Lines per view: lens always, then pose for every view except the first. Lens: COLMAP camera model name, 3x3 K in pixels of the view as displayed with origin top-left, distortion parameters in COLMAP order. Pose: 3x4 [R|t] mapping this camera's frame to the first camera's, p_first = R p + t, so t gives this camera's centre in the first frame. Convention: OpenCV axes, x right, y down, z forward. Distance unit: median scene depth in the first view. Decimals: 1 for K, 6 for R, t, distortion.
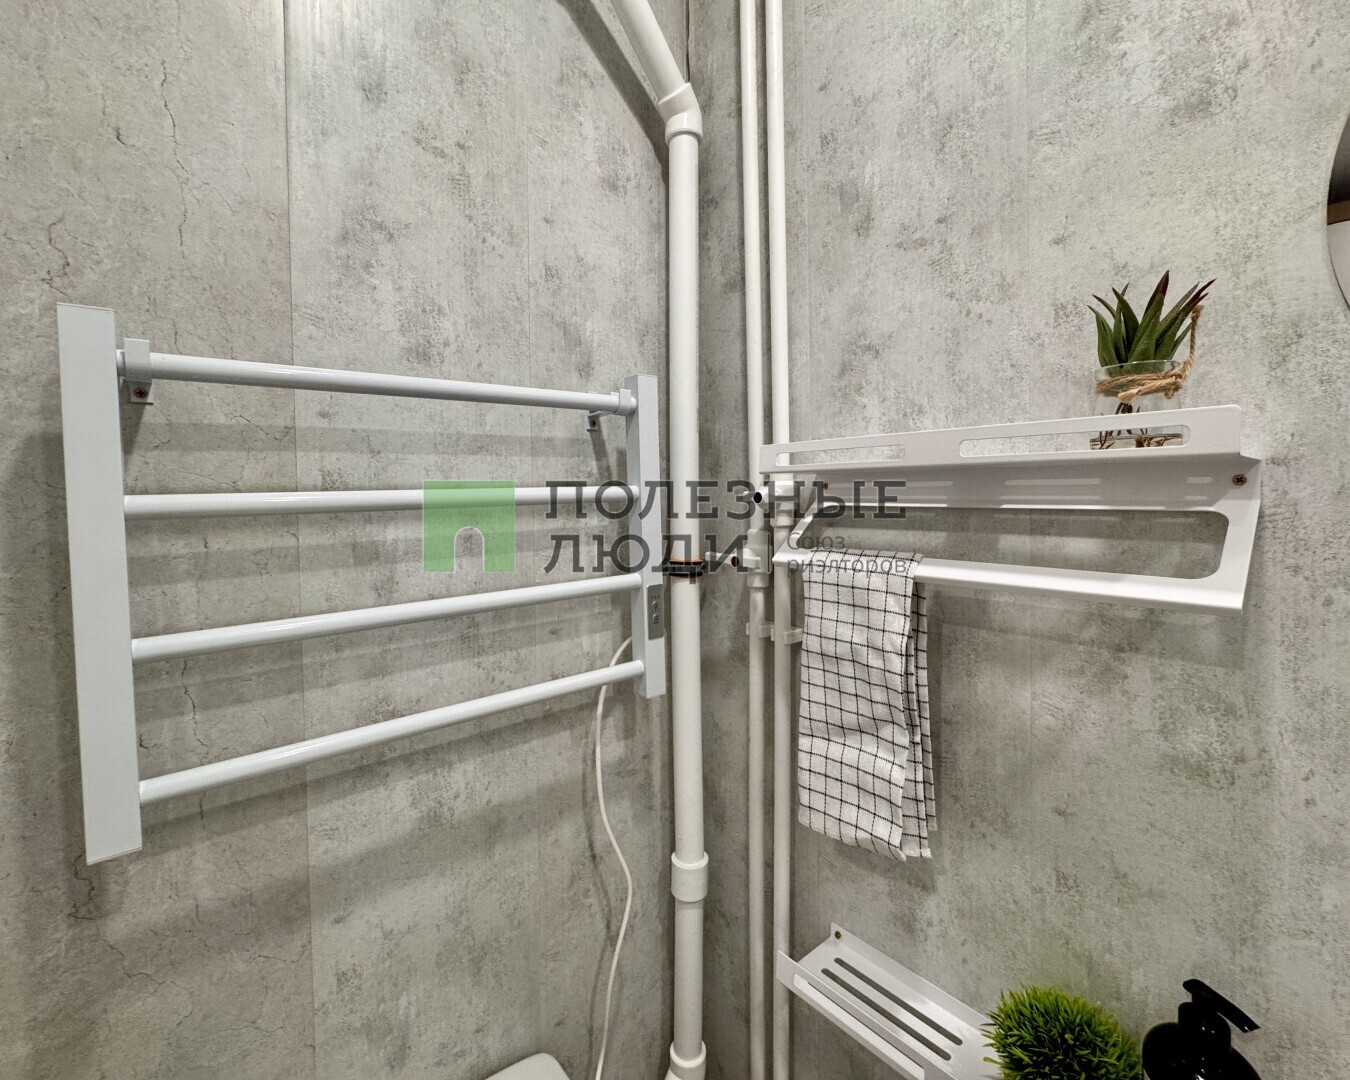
lens RADIAL K [[573.0, 0, 663.6], [0, 573.0, 497.2], [0, 0, 1]] dist [0.000807, -0.000369]
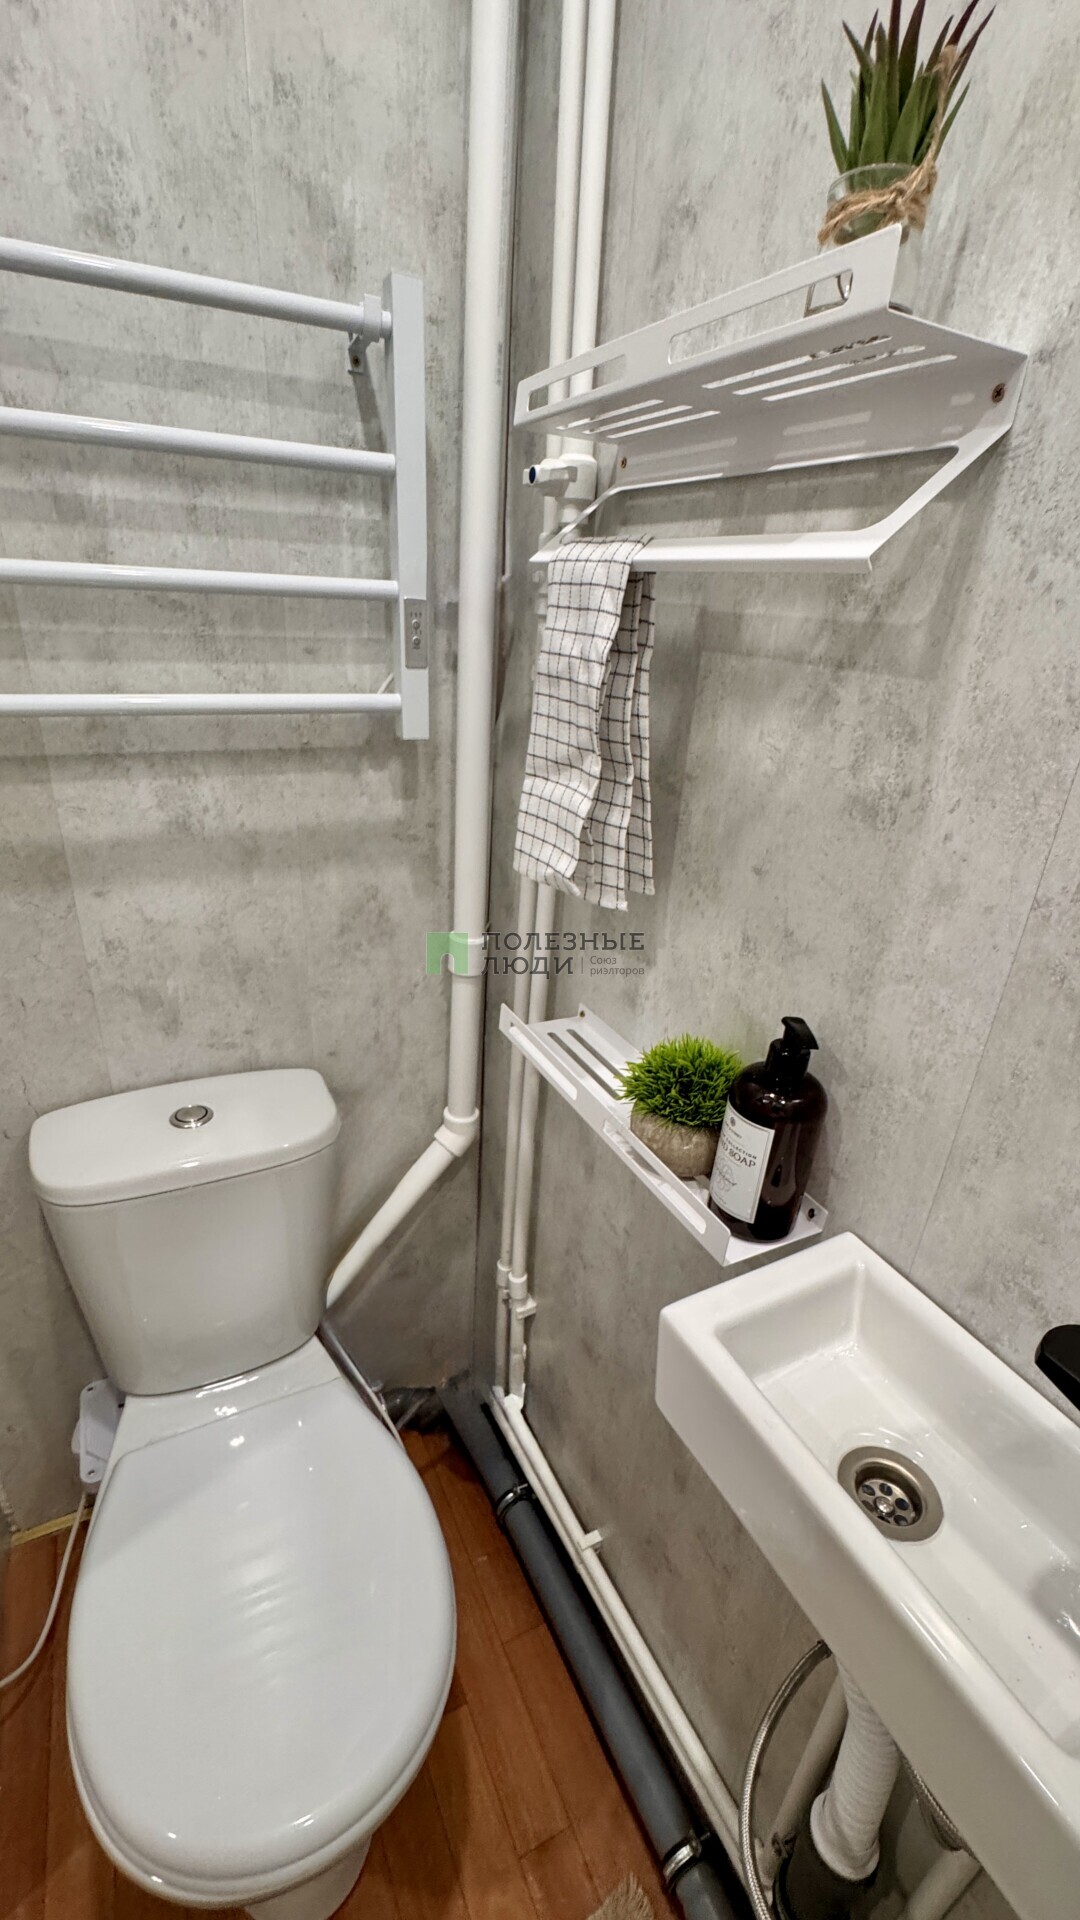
lens RADIAL K [[796.9, 0, 544.1], [0, 796.9, 955.7], [0, 0, 1]] dist [0.000291, -0.000110]
pose [[0.967935, 0.167612, -0.187107, 0.523131], [-0.082826, 0.916139, 0.392212, 0.182134], [0.237155, -0.364138, 0.900645, -0.183169]]
